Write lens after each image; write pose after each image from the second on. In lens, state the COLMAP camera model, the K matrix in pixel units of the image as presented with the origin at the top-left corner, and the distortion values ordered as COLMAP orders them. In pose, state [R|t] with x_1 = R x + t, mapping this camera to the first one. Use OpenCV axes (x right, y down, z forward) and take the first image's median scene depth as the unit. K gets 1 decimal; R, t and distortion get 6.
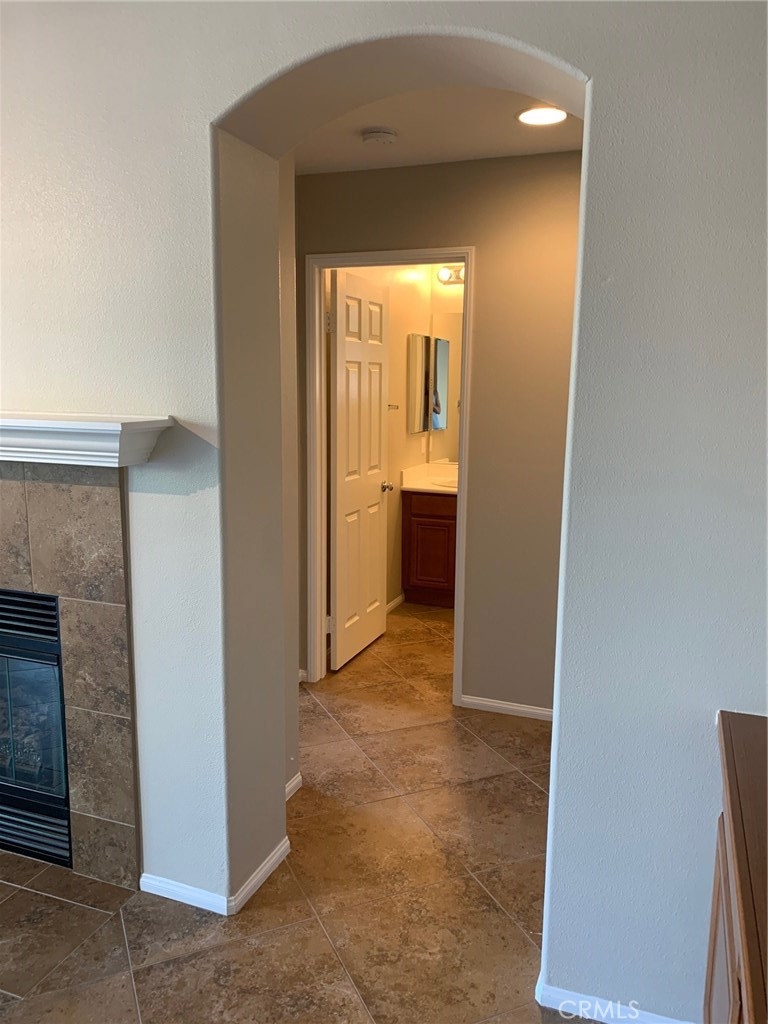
lens RADIAL K [[783.3, 0, 387.1], [0, 783.3, 512.4], [0, 0, 1]] dist [0.042699, -0.049803]
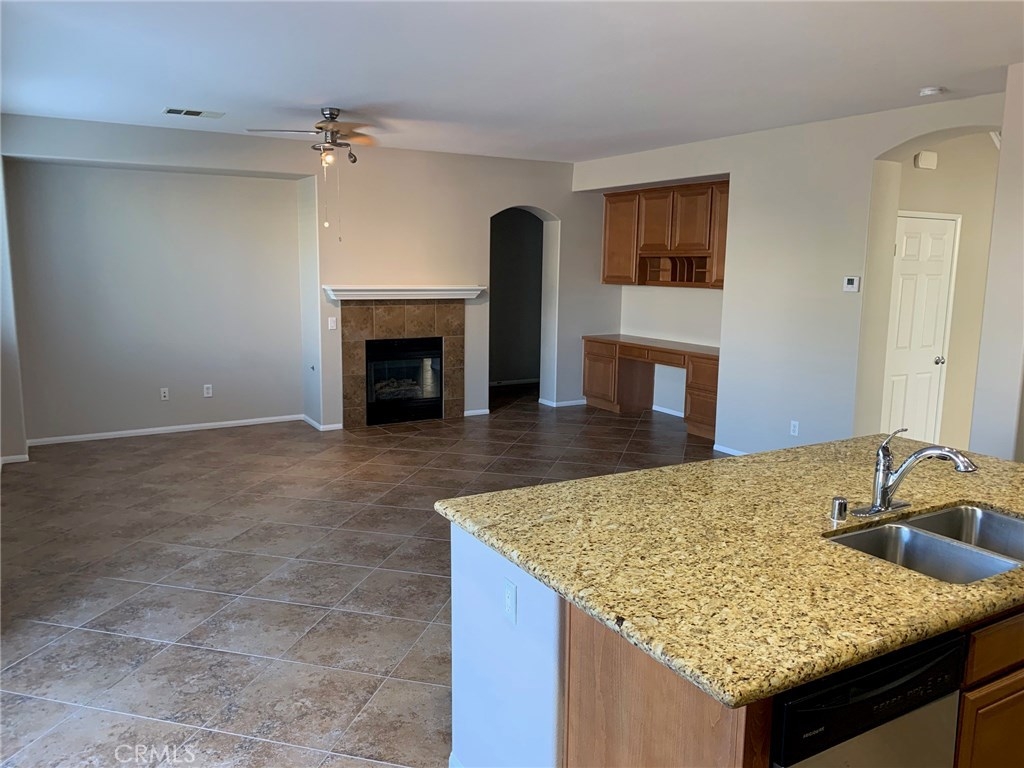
lens RADIAL K [[783.3, 0, 505.8], [0, 783.3, 384.6], [0, 0, 1]] dist [0.042699, -0.049803]
pose [[0.626246, -0.127800, 0.769079, -3.021843], [0.122228, 0.990368, 0.065044, 0.126789], [-0.769985, 0.053269, 0.635835, -1.480214]]
